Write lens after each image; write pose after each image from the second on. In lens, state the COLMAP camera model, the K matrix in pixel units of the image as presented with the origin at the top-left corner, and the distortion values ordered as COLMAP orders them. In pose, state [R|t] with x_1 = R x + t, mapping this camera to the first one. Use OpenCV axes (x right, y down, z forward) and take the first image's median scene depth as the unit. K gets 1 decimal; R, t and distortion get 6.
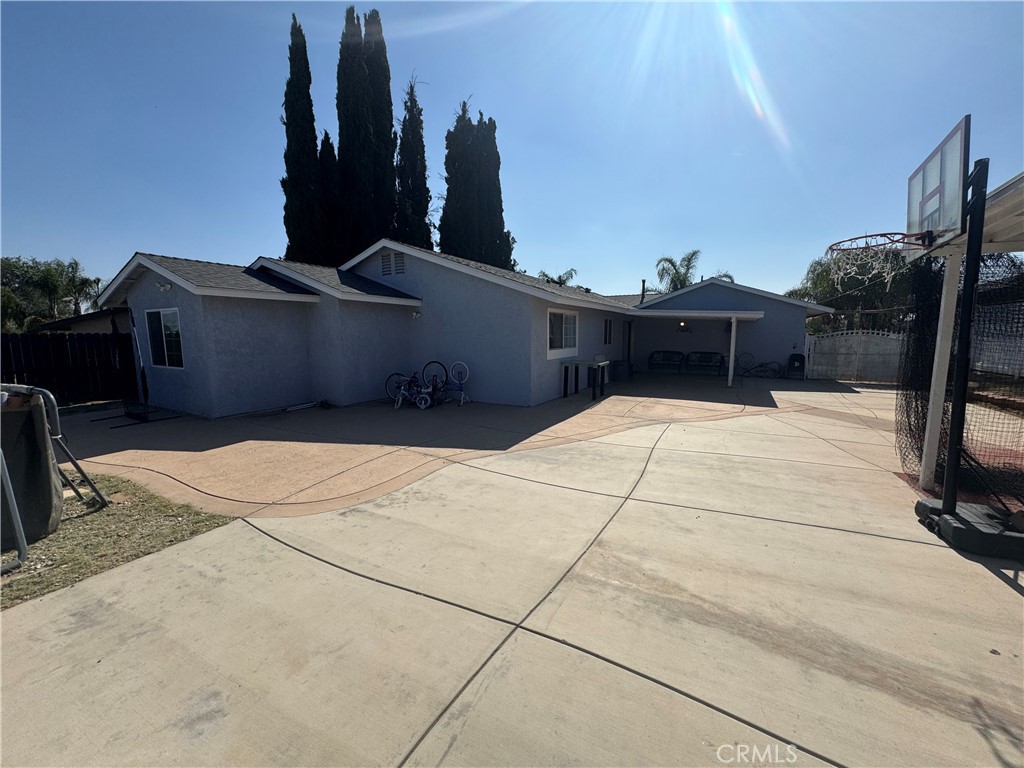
lens RADIAL K [[407.0, 0, 512.0], [0, 407.0, 383.5], [0, 0, 1]] dist [0.000440, 0.000424]
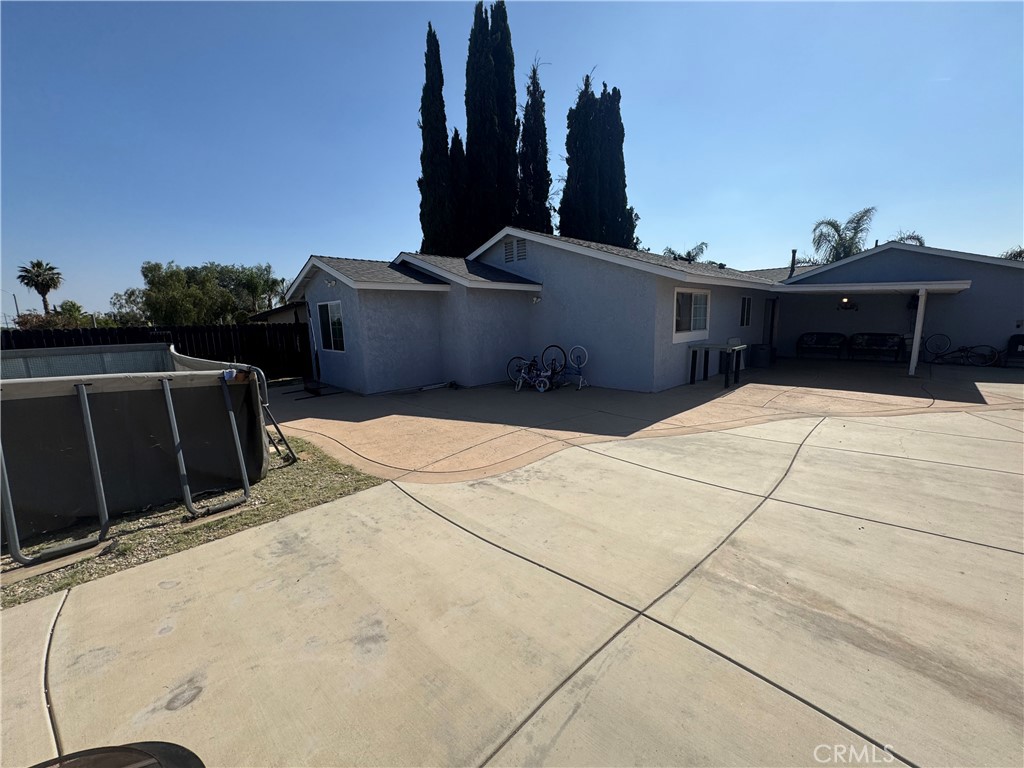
lens RADIAL K [[407.0, 0, 512.0], [0, 407.0, 383.5], [0, 0, 1]] dist [0.000440, 0.000424]
pose [[0.960232, 0.023970, -0.278171, -0.005975], [-0.013123, 0.999081, 0.040792, 0.000418], [0.278893, -0.035519, 0.959665, -0.004166]]
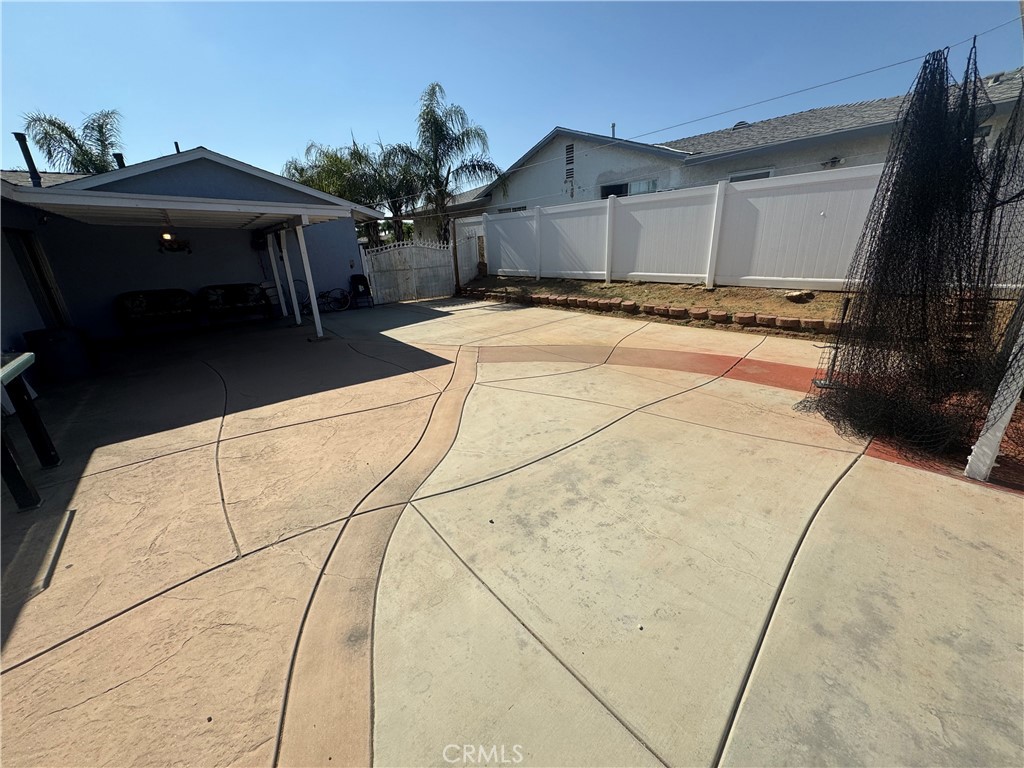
lens RADIAL K [[406.5, 0, 510.3], [0, 406.5, 381.7], [0, 0, 1]] dist [0.001203, -0.000024]
pose [[0.395580, -0.312348, 0.863687, 0.126031], [0.156711, 0.949558, 0.271627, -0.065803], [-0.904963, 0.027899, 0.424575, 0.624496]]
